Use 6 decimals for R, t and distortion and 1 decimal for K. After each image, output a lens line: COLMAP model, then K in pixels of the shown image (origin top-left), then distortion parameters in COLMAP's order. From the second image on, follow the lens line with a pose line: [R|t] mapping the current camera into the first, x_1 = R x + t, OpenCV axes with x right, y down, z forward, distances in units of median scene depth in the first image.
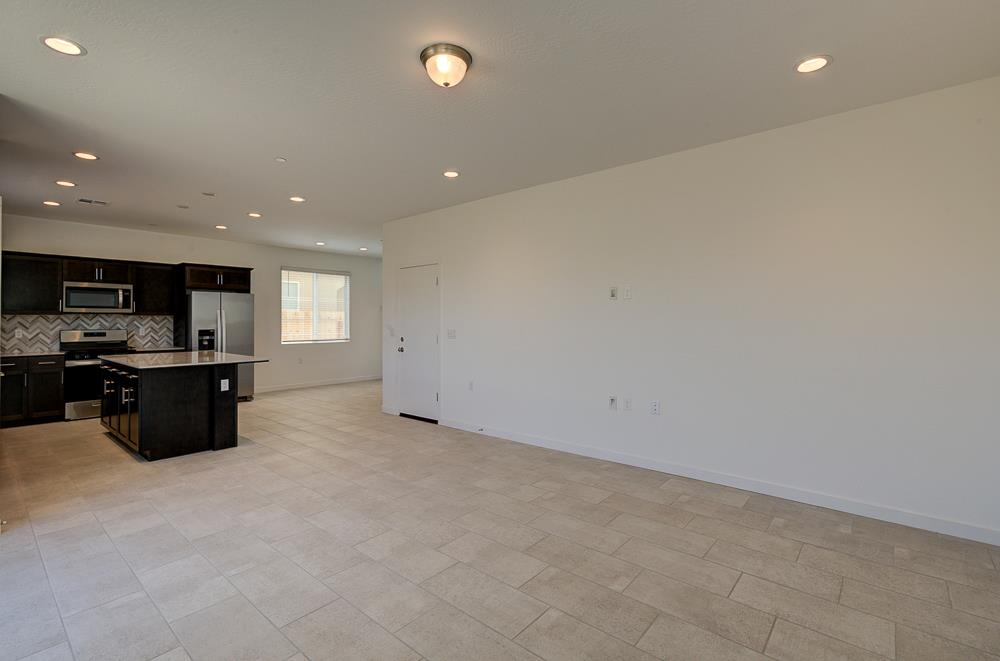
lens RADIAL K [[456.5, 0, 507.2], [0, 456.5, 328.3], [0, 0, 1]] dist [-0.000067, -0.000074]
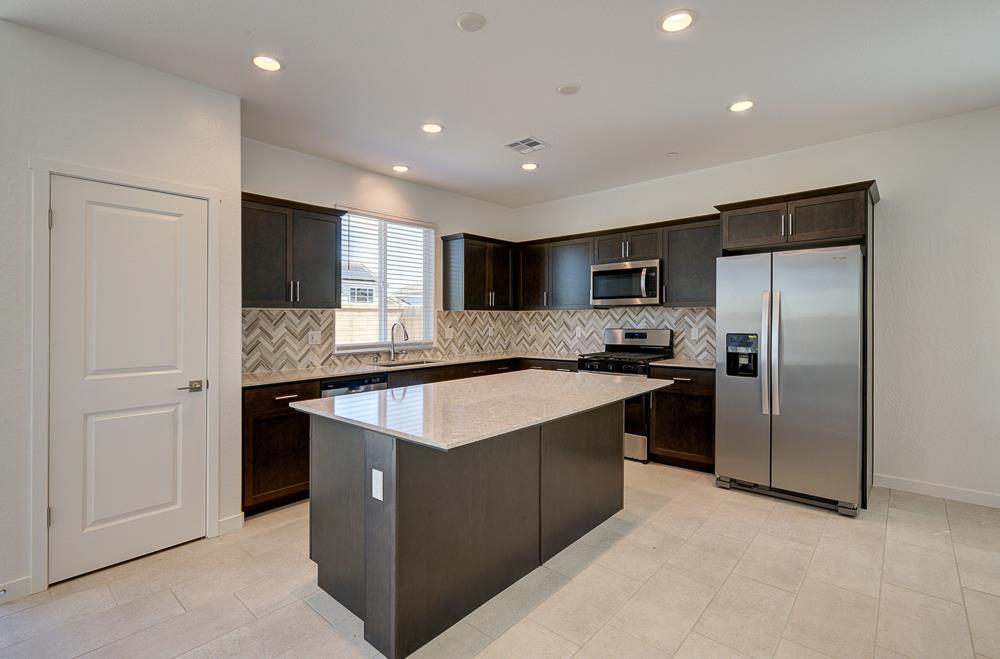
lens RADIAL K [[467.4, 0, 488.5], [0, 467.4, 316.6], [0, 0, 1]] dist [-0.001171, 0.000209]
pose [[-0.036618, -0.003744, -0.999322, -0.162936], [-0.007891, 0.999963, -0.003458, -0.011657], [0.999298, 0.007759, -0.036647, 0.790158]]
